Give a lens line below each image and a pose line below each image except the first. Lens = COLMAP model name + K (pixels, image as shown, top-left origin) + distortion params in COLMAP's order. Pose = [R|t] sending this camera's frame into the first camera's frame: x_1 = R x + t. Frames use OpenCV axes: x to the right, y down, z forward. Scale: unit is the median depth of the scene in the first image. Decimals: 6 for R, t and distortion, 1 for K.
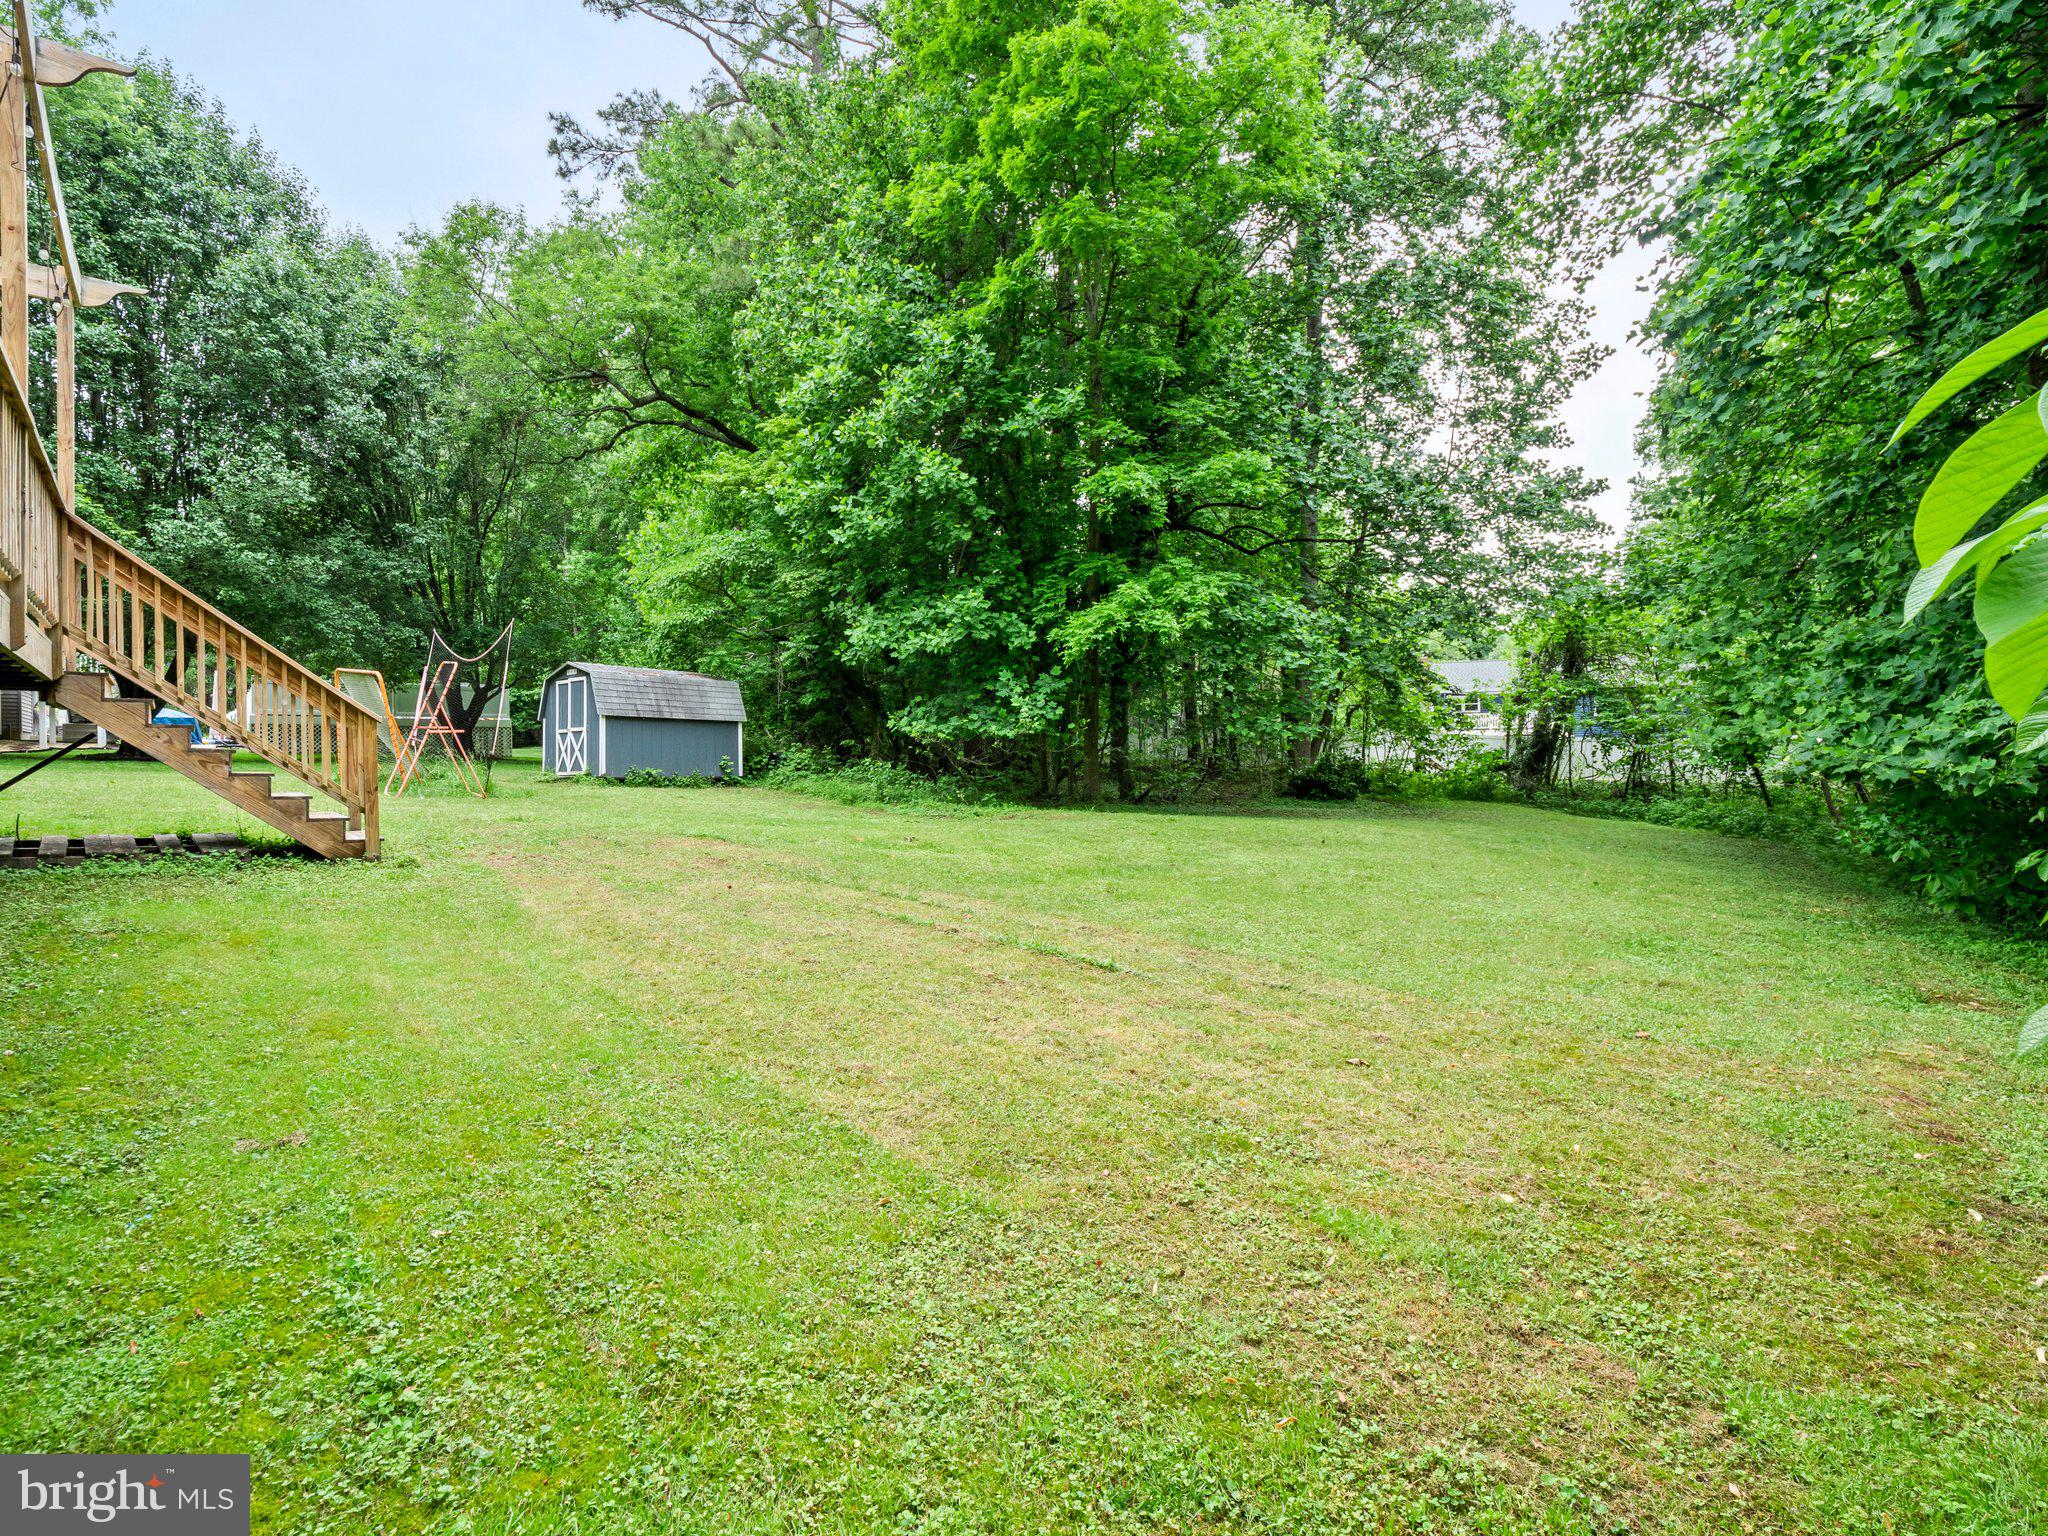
lens RADIAL K [[995.3, 0, 1023.8], [0, 995.3, 772.0], [0, 0, 1]] dist [-0.018260, 0.003592]
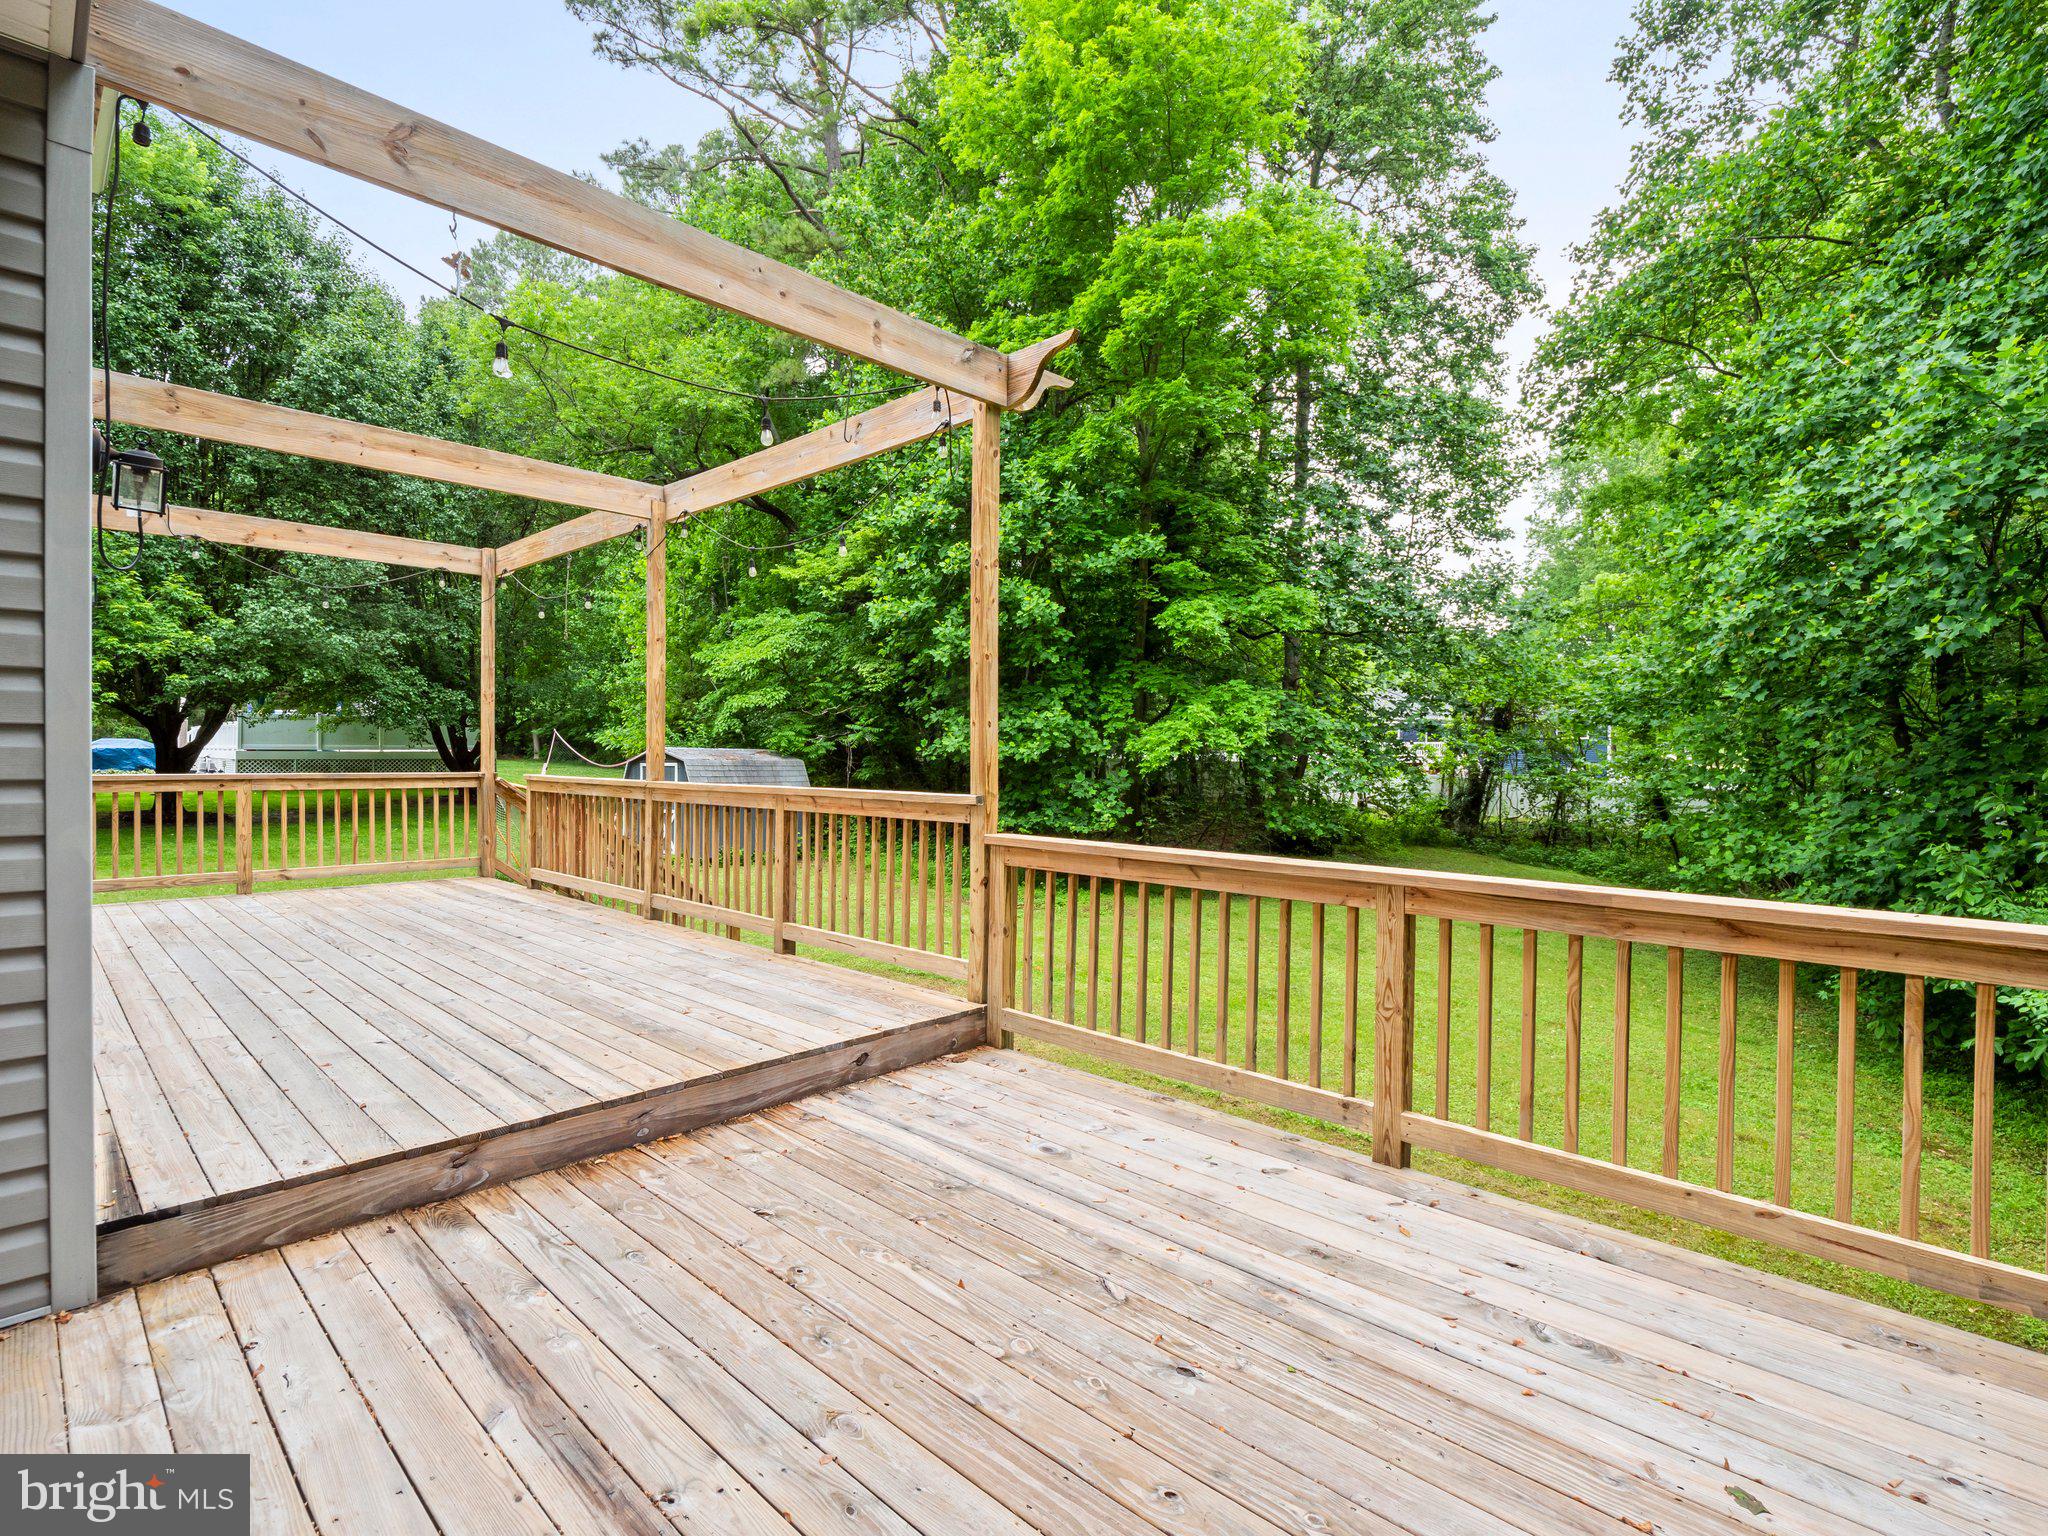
lens RADIAL K [[995.3, 0, 1022.9], [0, 995.3, 762.1], [0, 0, 1]] dist [-0.018260, 0.003592]
pose [[0.994848, 0.013707, 0.100445, -0.196849], [-0.014082, 0.999896, 0.003030, -0.117635], [-0.100393, -0.004429, 0.994938, -0.113346]]
